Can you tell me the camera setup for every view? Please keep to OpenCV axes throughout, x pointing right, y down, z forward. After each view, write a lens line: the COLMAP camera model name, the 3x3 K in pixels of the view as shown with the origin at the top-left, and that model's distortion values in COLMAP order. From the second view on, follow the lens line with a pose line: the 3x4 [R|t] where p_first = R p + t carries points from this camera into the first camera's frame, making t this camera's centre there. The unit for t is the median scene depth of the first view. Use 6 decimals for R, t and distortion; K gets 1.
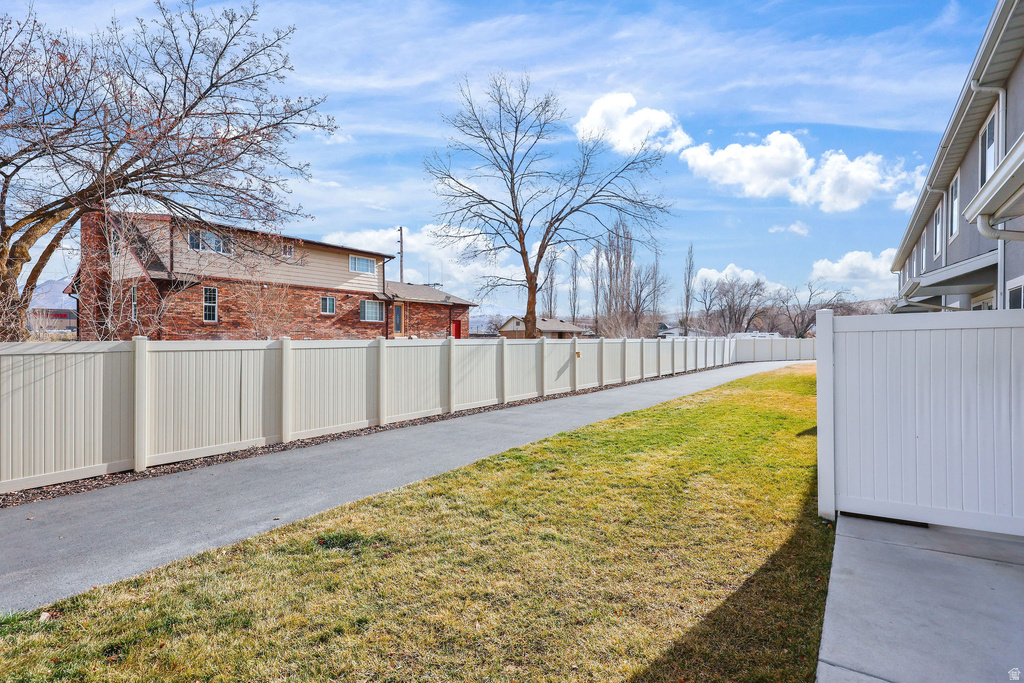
lens RADIAL K [[521.9, 0, 512.7], [0, 521.9, 337.9], [0, 0, 1]] dist [0.000705, 0.000453]
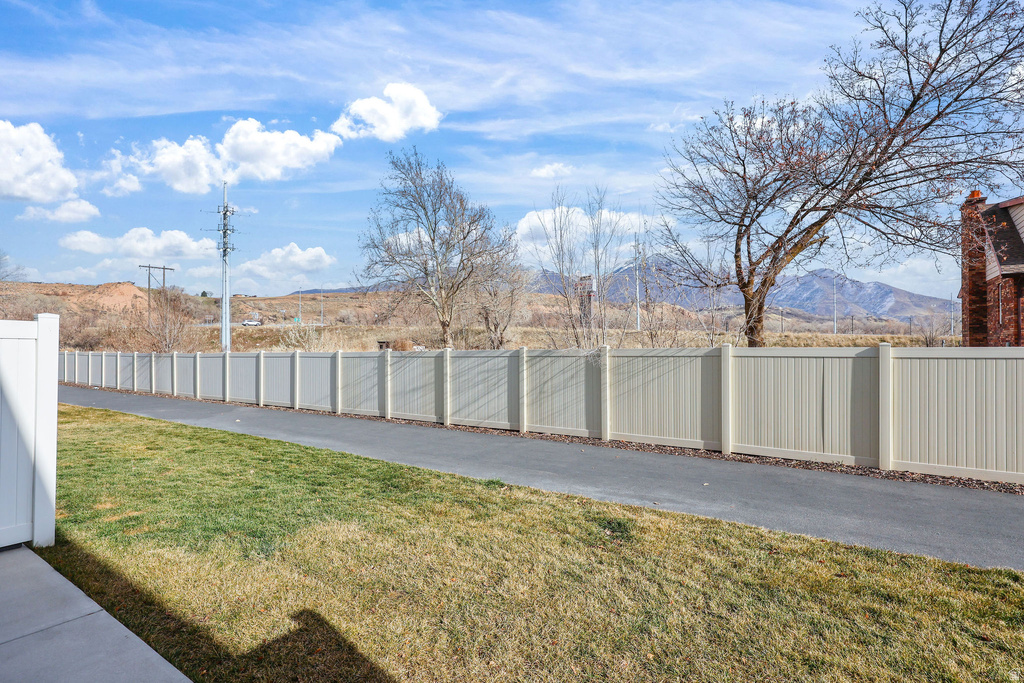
lens RADIAL K [[521.9, 0, 514.5], [0, 521.9, 344.2], [0, 0, 1]] dist [0.000705, 0.000453]
pose [[-0.036143, -0.005010, -0.999334, 0.620788], [0.006575, 0.999965, -0.005251, 0.000165], [0.999325, -0.006760, -0.036109, 0.641328]]
